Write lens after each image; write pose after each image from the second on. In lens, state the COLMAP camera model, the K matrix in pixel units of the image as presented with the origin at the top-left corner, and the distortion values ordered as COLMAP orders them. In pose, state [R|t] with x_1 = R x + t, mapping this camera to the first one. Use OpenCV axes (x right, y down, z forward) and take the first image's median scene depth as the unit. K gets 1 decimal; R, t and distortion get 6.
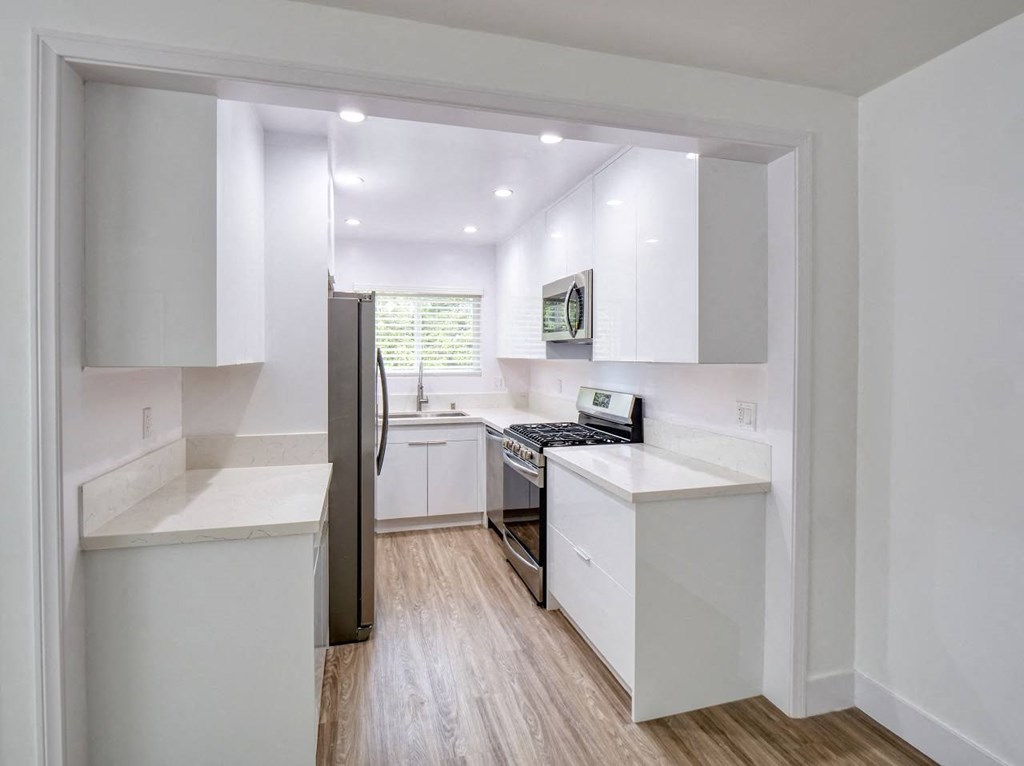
lens RADIAL K [[513.4, 0, 502.0], [0, 513.4, 369.2], [0, 0, 1]] dist [-0.002283, -0.001765]
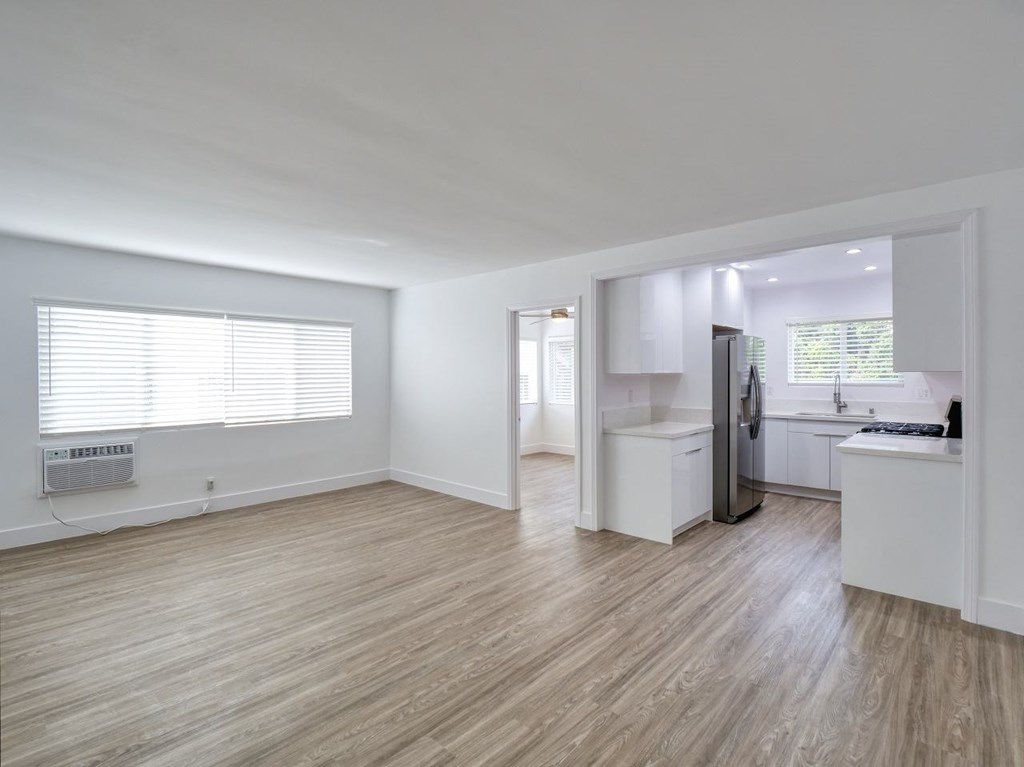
lens RADIAL K [[513.4, 0, 515.2], [0, 513.4, 381.9], [0, 0, 1]] dist [-0.002283, -0.001765]
pose [[0.540874, 0.008959, -0.841056, 0.616803], [-0.017208, 0.999852, -0.000415, 0.023755], [0.840928, 0.014697, 0.540948, -0.466148]]
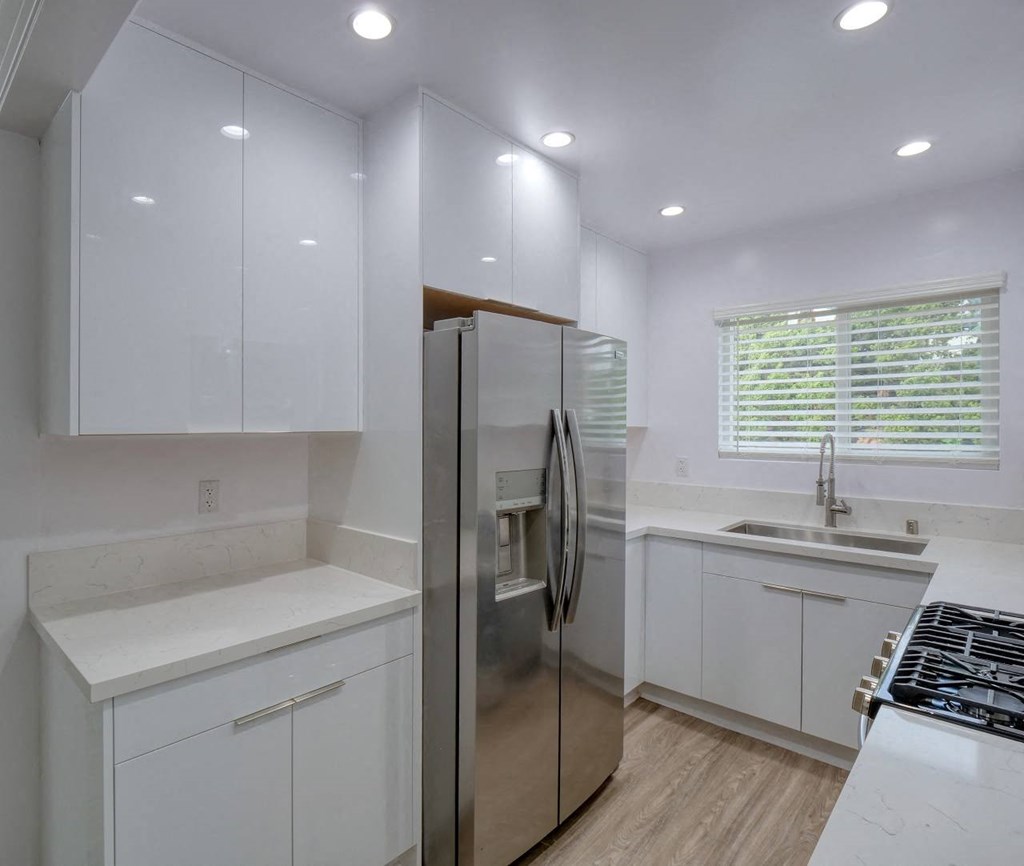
lens RADIAL K [[572.6, 0, 450.4], [0, 572.6, 429.5], [0, 0, 1]] dist [-0.003705, -0.001397]
pose [[0.495752, 0.009062, -0.868417, 0.209383], [-0.023801, 0.999712, -0.003155, -0.011261], [0.868138, 0.022234, 0.495825, 0.469489]]
